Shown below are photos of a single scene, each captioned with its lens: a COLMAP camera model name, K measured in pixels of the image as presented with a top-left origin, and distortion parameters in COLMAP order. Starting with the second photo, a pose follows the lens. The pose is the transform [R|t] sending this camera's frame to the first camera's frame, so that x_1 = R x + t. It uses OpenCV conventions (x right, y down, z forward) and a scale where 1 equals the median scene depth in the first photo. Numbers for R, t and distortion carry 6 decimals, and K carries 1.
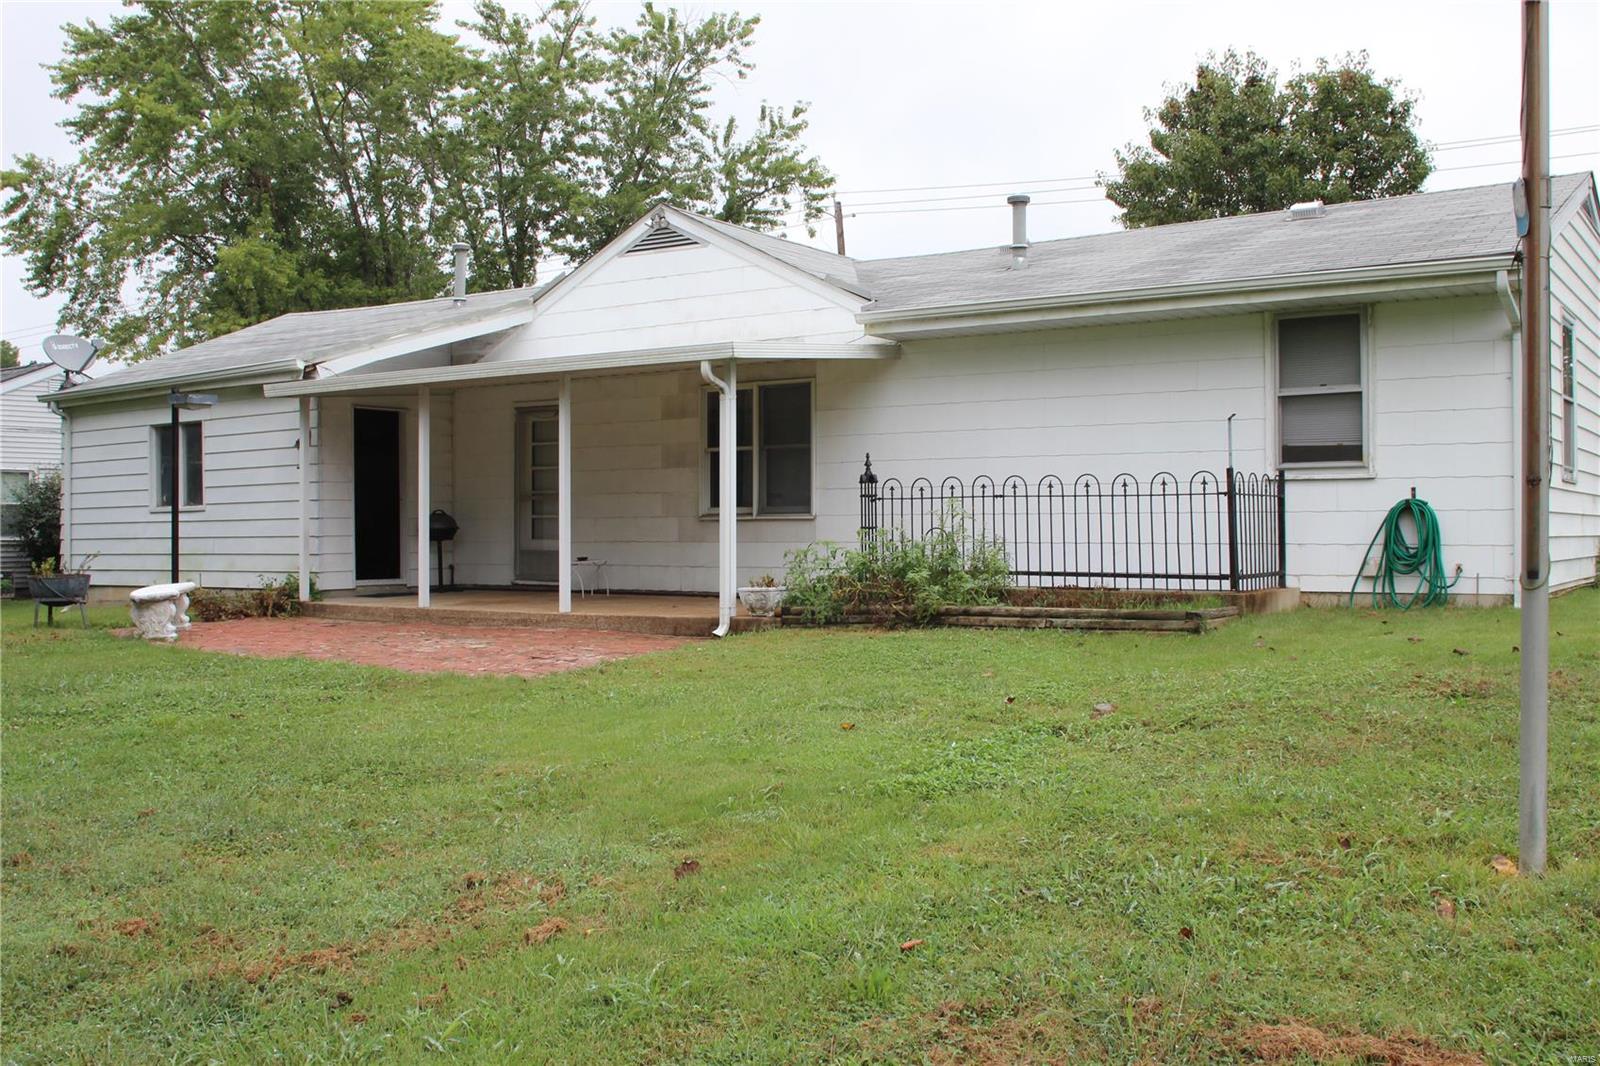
lens RADIAL K [[1481.8, 0, 809.6], [0, 1481.8, 530.7], [0, 0, 1]] dist [-0.057979, 0.000000]
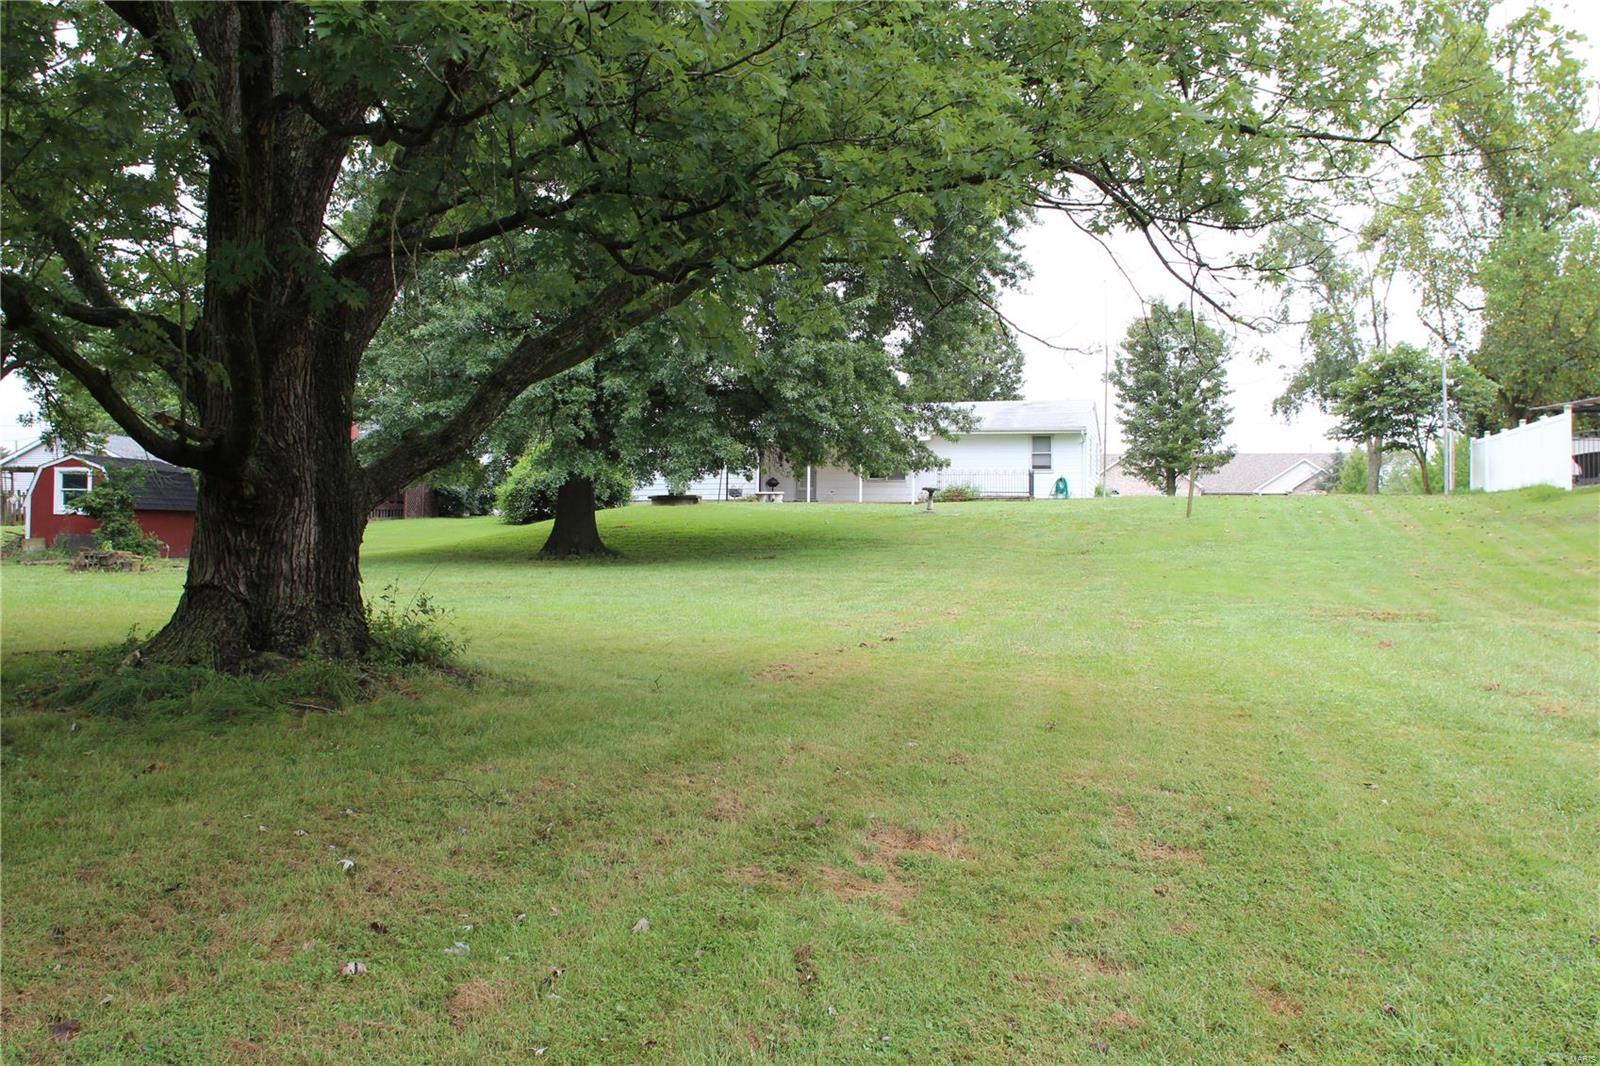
lens RADIAL K [[1481.8, 0, 807.2], [0, 1481.8, 530.6], [0, 0, 1]] dist [-0.057979, 0.000000]
pose [[0.942198, 0.018963, 0.334519, -1.247898], [-0.013394, 0.999731, -0.018945, 0.160772], [-0.334788, 0.013370, 0.942199, -2.047309]]
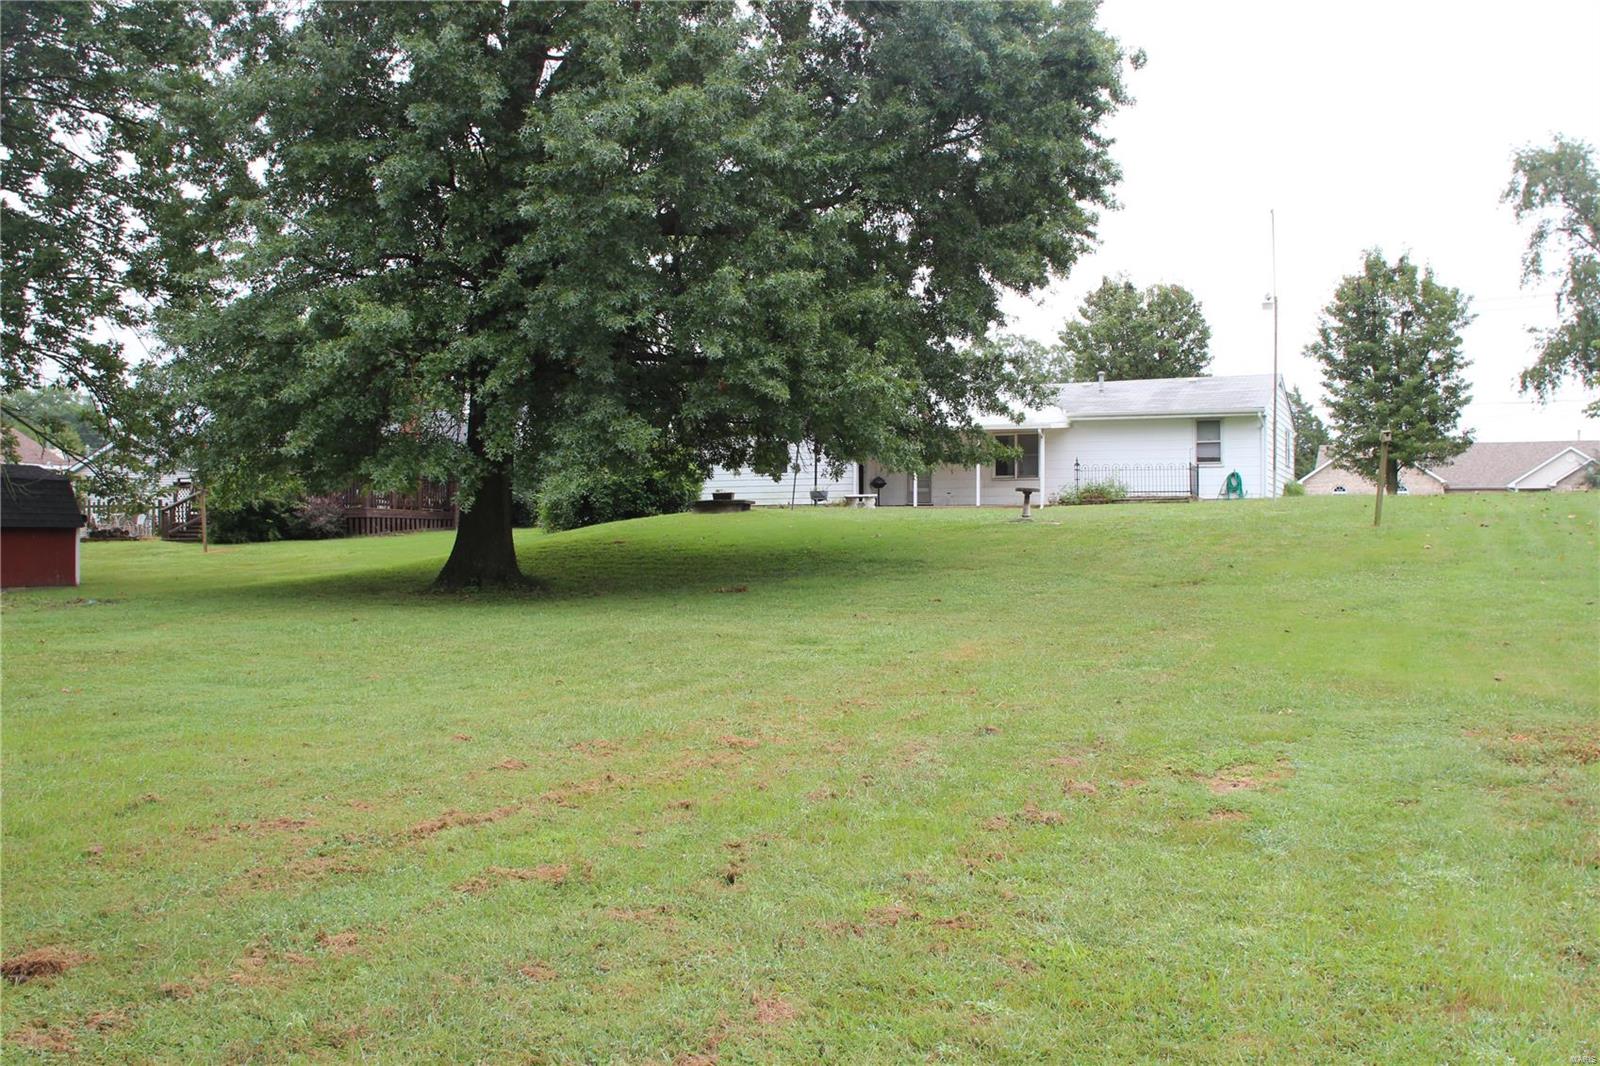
lens RADIAL K [[1481.8, 0, 789.4], [0, 1481.8, 533.2], [0, 0, 1]] dist [-0.057979, 0.000000]
pose [[0.985591, 0.012641, 0.168675, -0.852530], [-0.010215, 0.999832, -0.015245, 0.129711], [-0.168840, 0.013303, 0.985554, -1.593162]]
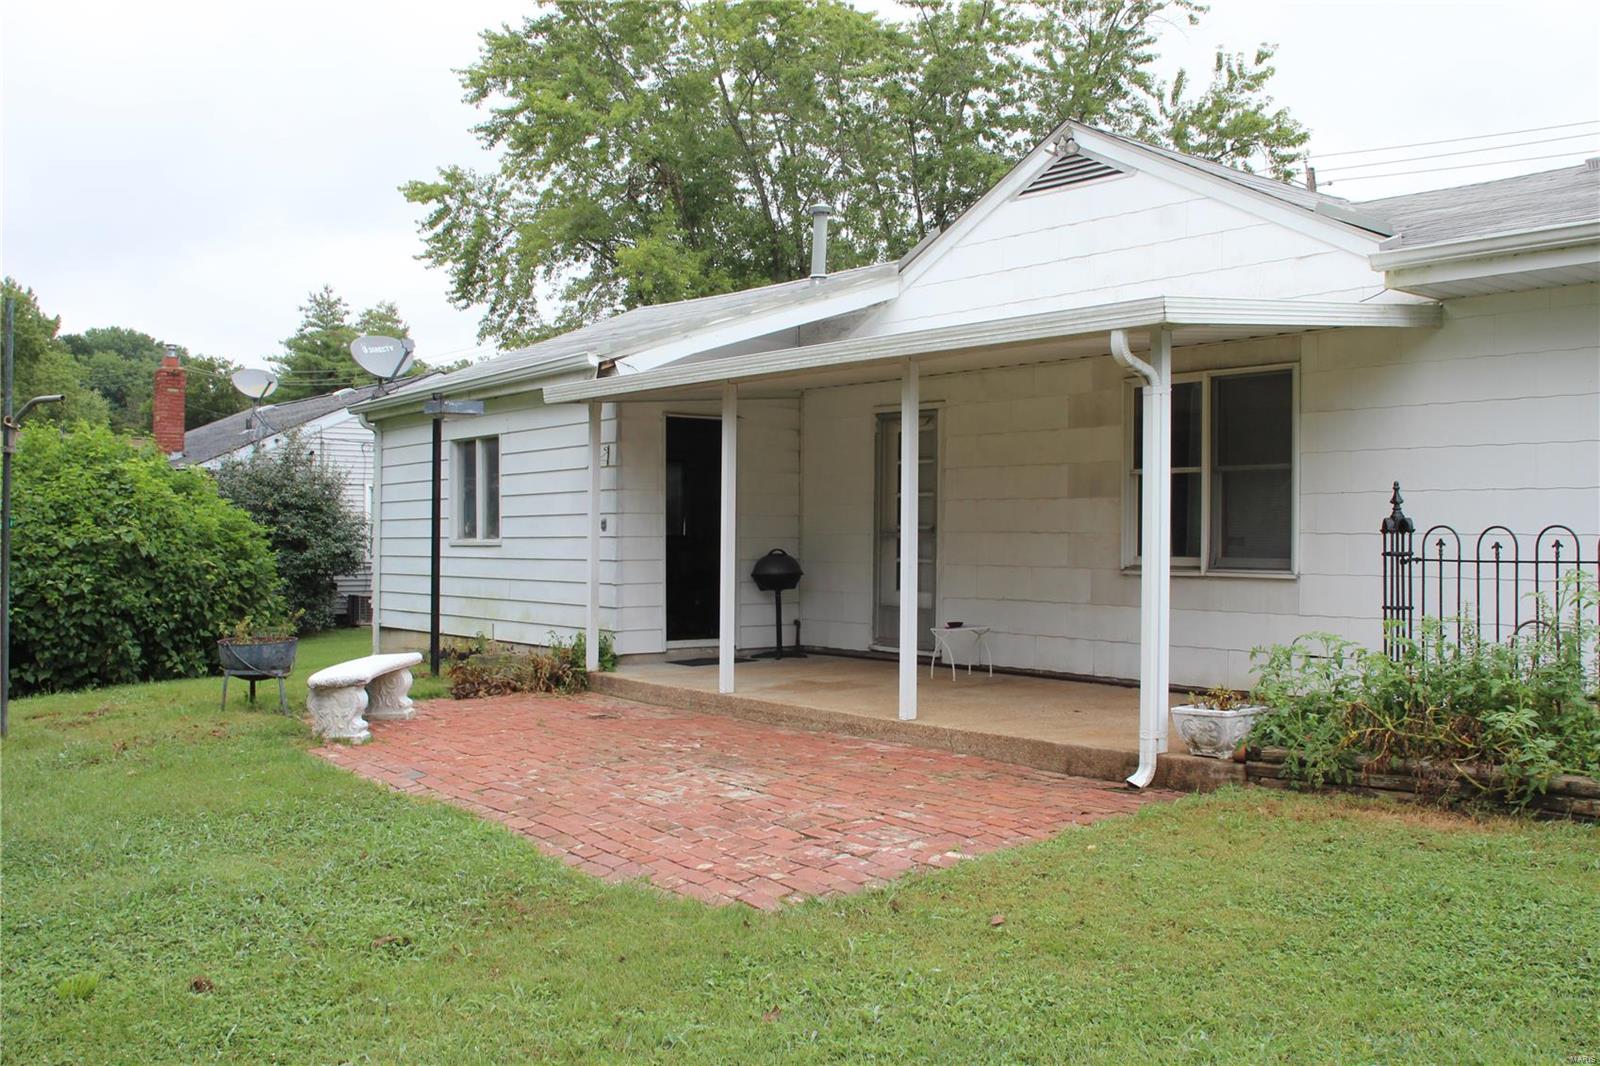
lens RADIAL K [[1481.8, 0, 816.3], [0, 1481.8, 519.3], [0, 0, 1]] dist [-0.057979, 0.000000]
pose [[0.955927, 0.007281, -0.293515, -0.007631], [-0.011194, 0.999869, -0.011654, -0.020717], [0.293392, 0.014426, 0.955883, 0.273657]]
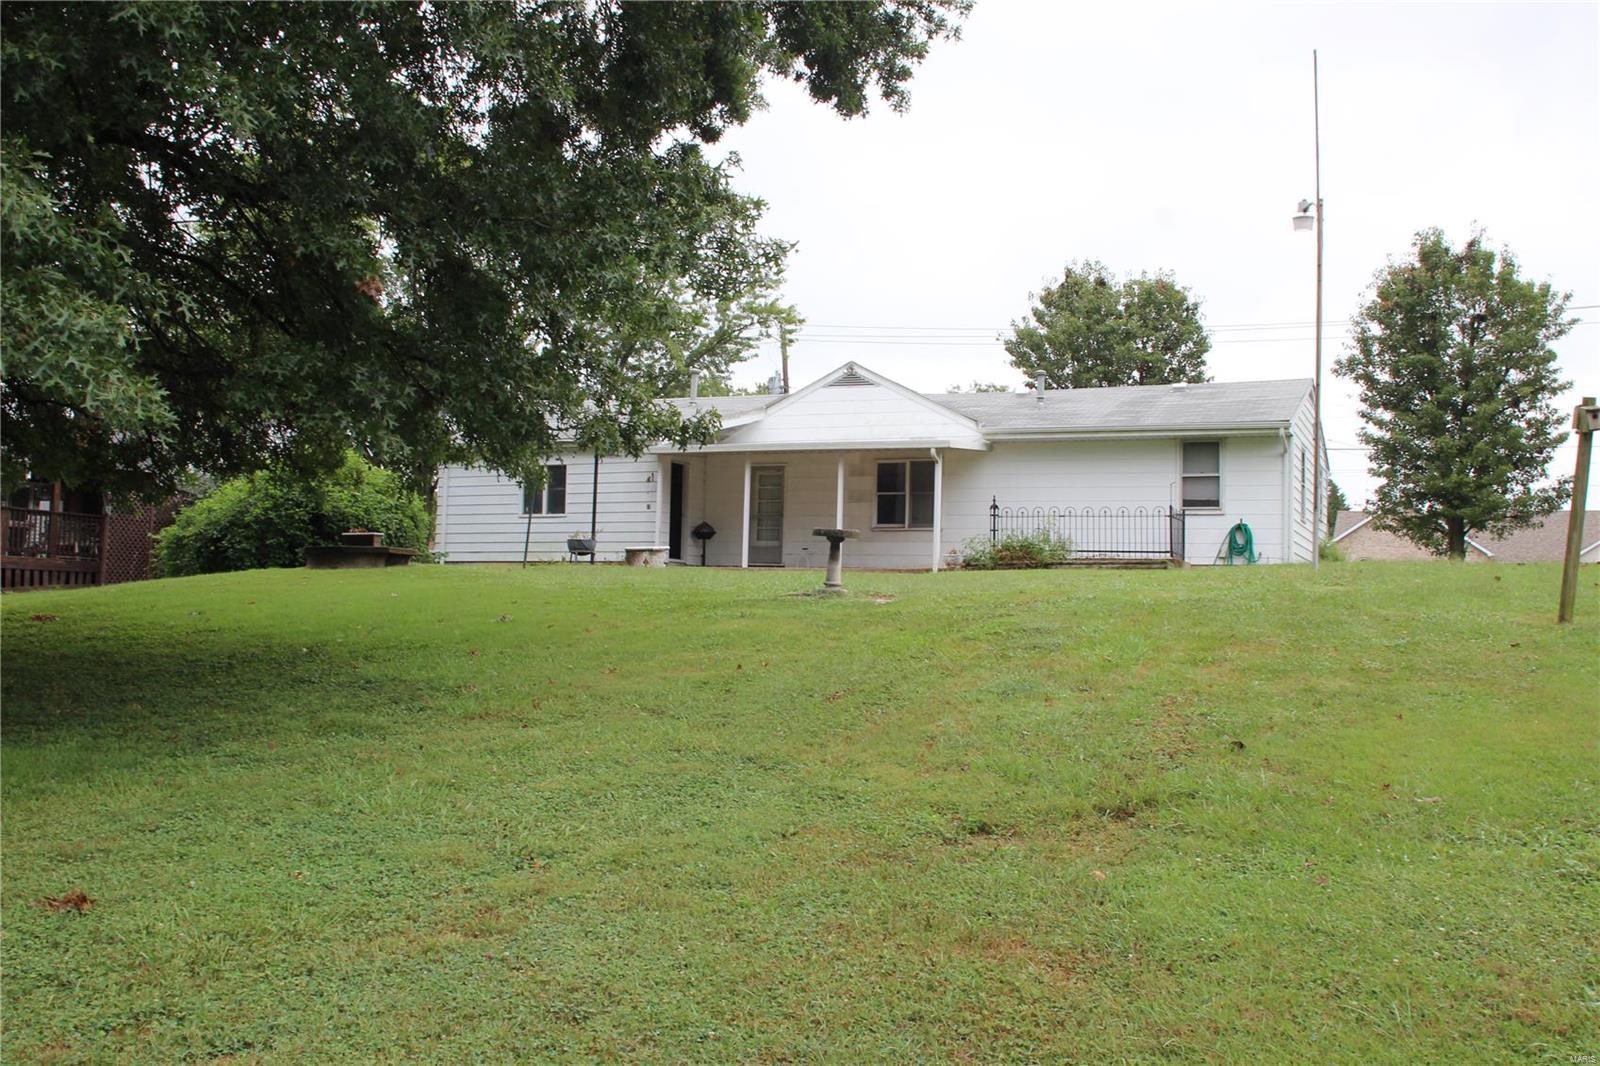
lens RADIAL K [[1481.8, 0, 804.9], [0, 1481.8, 541.7], [0, 0, 1]] dist [-0.057979, 0.000000]
pose [[0.983472, 0.040371, 0.176505, -0.441699], [-0.031145, 0.998015, -0.054736, 0.102245], [-0.178364, 0.048334, 0.982777, -0.758927]]
